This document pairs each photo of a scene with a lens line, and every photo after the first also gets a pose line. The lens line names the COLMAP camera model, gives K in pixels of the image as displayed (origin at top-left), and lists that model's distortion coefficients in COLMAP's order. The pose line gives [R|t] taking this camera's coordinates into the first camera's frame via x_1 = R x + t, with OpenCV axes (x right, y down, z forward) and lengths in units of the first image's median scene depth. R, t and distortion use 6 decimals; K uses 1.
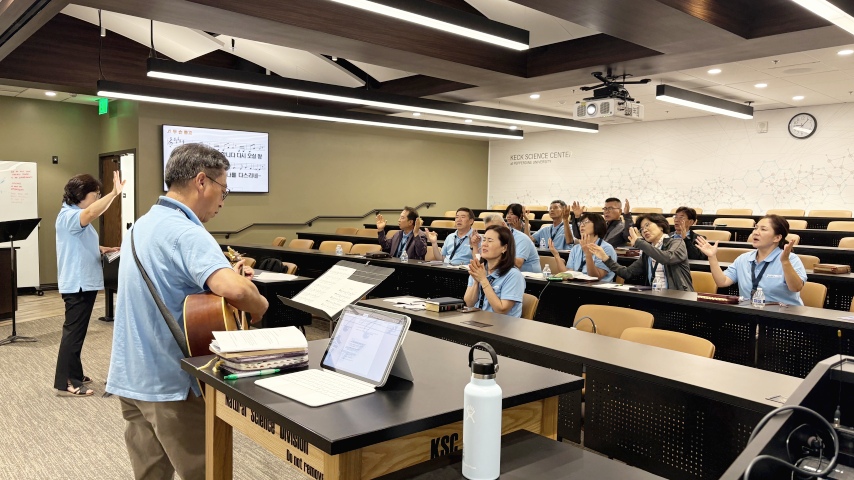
lens RADIAL K [[656.9, 0, 420.0], [0, 656.9, 239.1], [0, 0, 1]] dist [0.039422, -0.042379]
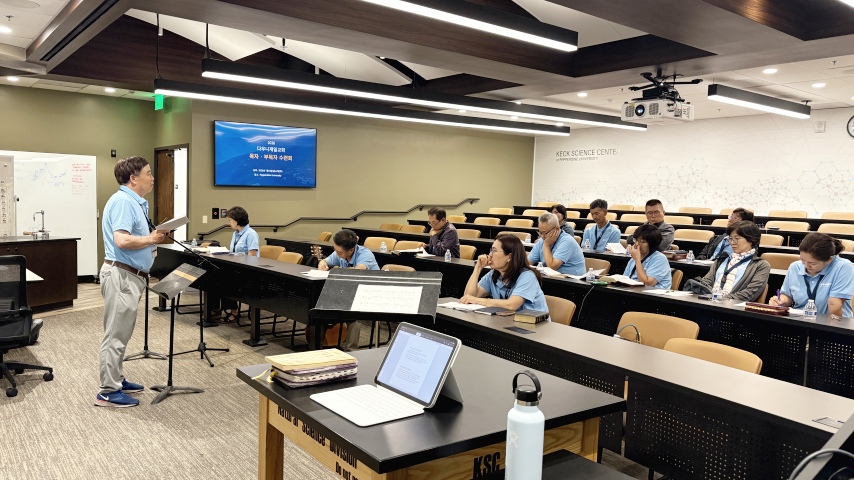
lens RADIAL K [[656.9, 0, 422.4], [0, 656.9, 237.3], [0, 0, 1]] dist [0.021163, 0.001478]
pose [[0.997951, 0.017649, -0.061502, -0.001482], [-0.017004, 0.999795, 0.010985, -0.011676], [0.061683, -0.009917, 0.998046, -0.007892]]
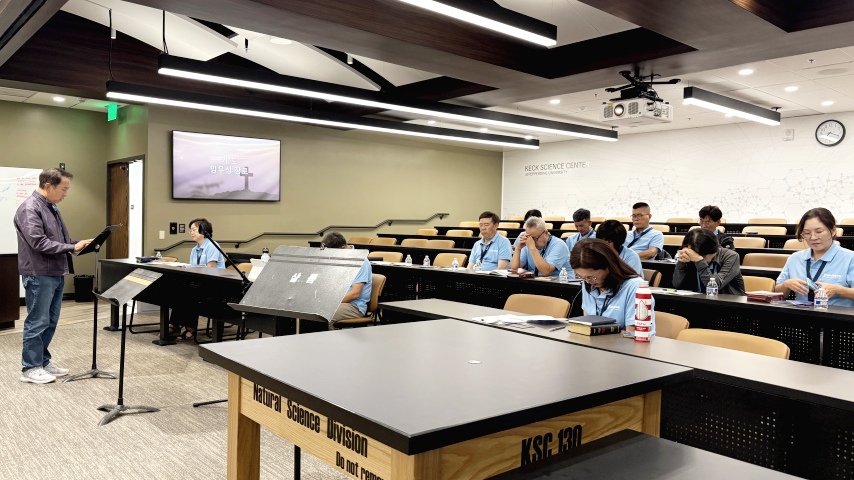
lens RADIAL K [[655.7, 0, 421.7], [0, 655.7, 237.3], [0, 0, 1]] dist [0.039831, -0.041000]
pose [[0.999978, 0.002927, -0.005910, -0.021390], [-0.003108, 0.999516, -0.030950, 0.019447], [0.005816, 0.030967, 0.999503, 0.046517]]
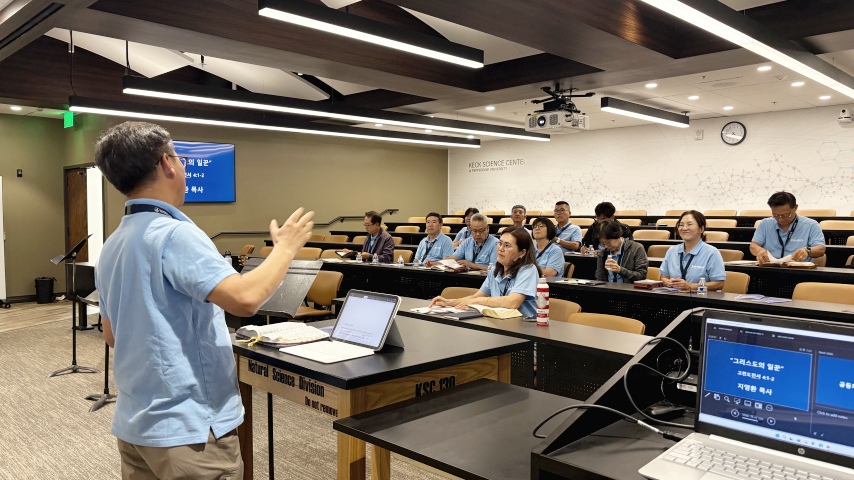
lens RADIAL K [[658.3, 0, 424.4], [0, 658.3, 237.1], [0, 0, 1]] dist [0.038569, -0.047864]
pose [[0.997531, -0.019721, 0.067406, -0.010719], [0.020644, 0.999702, -0.013015, 0.005397], [-0.067129, 0.014374, 0.997641, -0.072530]]
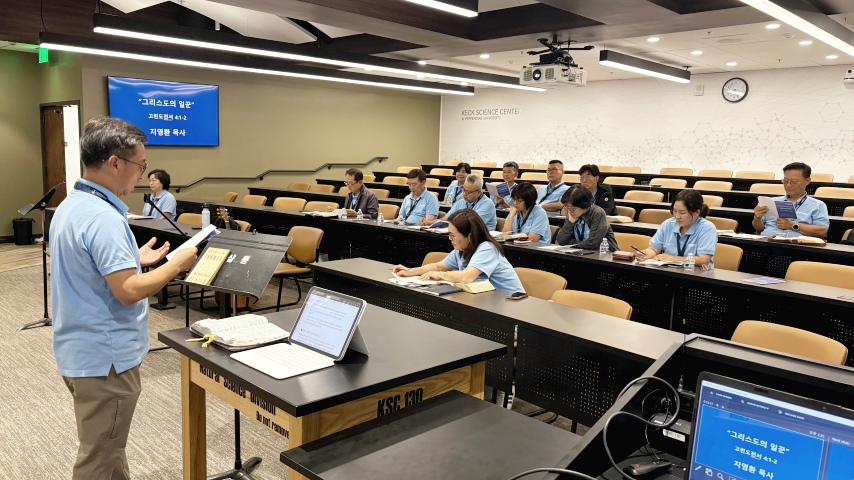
lens RADIAL K [[658.3, 0, 424.4], [0, 658.3, 237.1], [0, 0, 1]] dist [0.038569, -0.047864]
pose [[0.996918, 0.001848, 0.078428, 0.001406], [-0.007847, 0.997058, 0.076246, -0.019563], [-0.078057, -0.076627, 0.994000, -0.041695]]
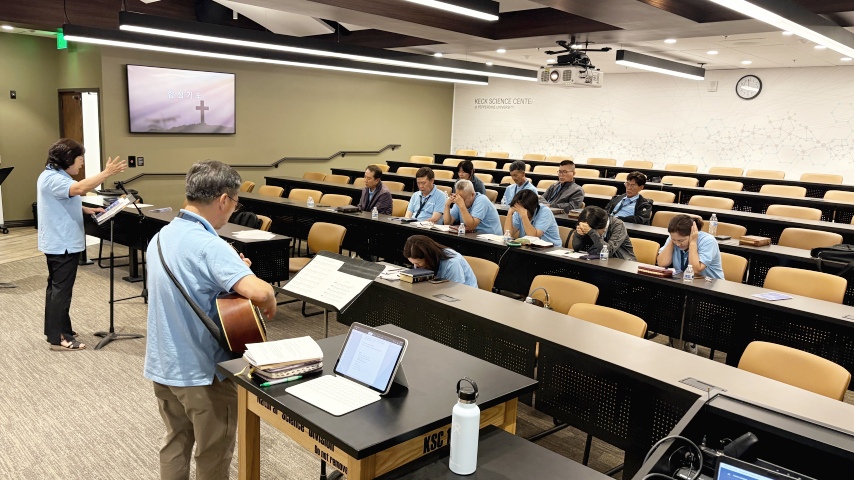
lens RADIAL K [[659.4, 0, 427.0], [0, 659.4, 240.0], [0, 0, 1]] dist [0.020454, -0.007327]
pose [[0.997042, 0.015794, 0.075212, -0.018602], [-0.024495, 0.992923, 0.116207, -0.054929], [-0.072844, -0.117705, 0.990373, -0.061783]]
